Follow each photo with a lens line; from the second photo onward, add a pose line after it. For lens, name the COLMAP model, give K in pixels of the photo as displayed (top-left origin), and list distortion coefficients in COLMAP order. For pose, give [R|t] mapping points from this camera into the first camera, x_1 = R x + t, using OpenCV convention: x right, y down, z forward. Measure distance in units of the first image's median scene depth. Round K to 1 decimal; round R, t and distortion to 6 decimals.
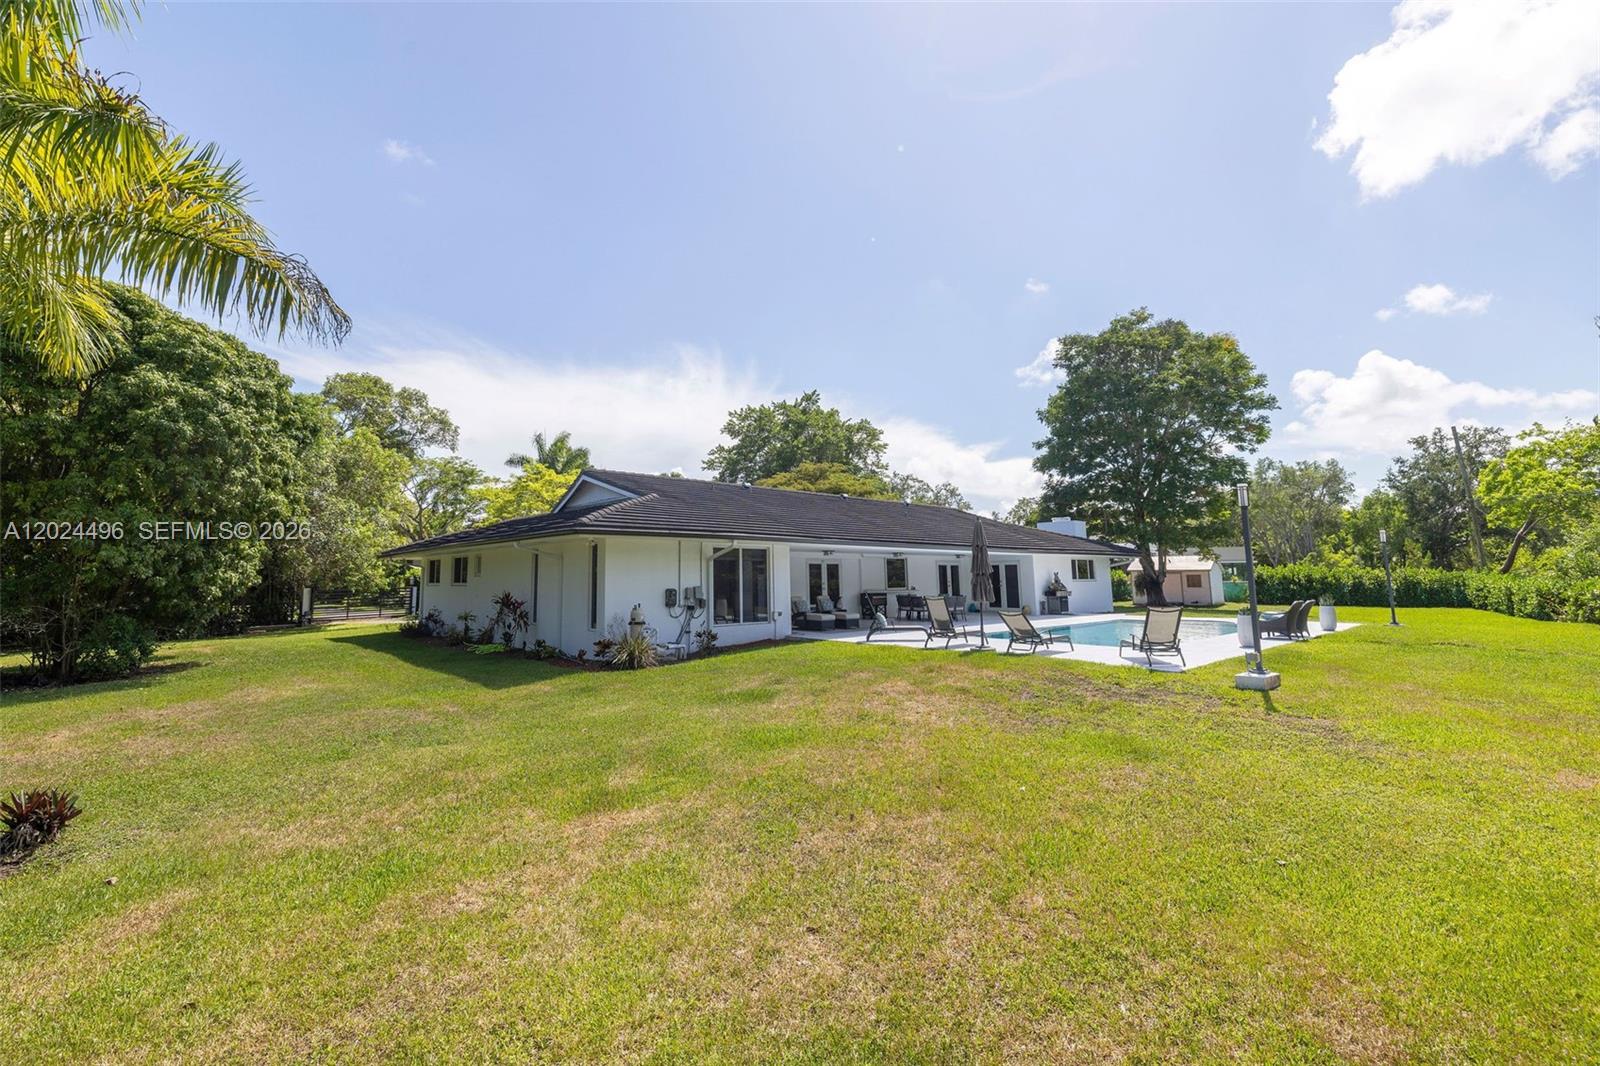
lens RADIAL K [[669.7, 0, 795.4], [0, 669.7, 520.3], [0, 0, 1]] dist [0.000004, -0.000030]
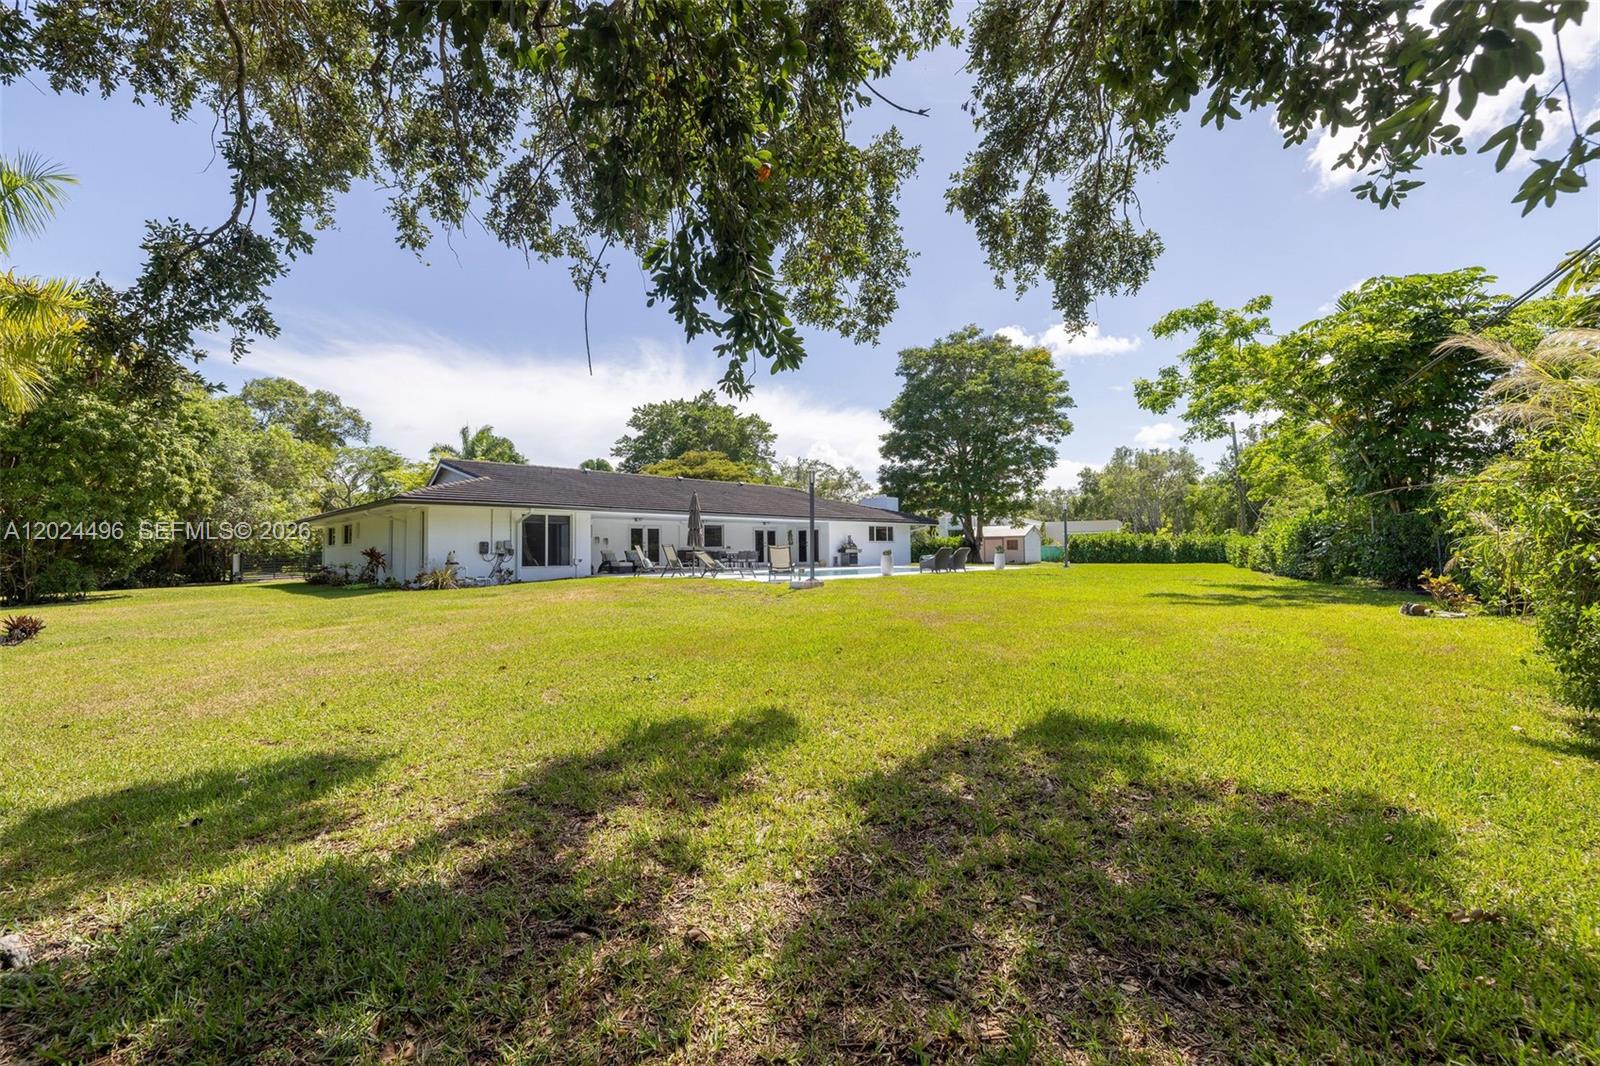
lens RADIAL K [[593.9, 0, 800.0], [0, 593.9, 533.0], [0, 0, 1]] dist [-0.000599, 0.000173]
pose [[0.995342, -0.012479, 0.095600, 0.209016], [0.007287, 0.998489, 0.054466, 0.009695], [-0.096136, -0.053516, 0.993929, -0.197455]]
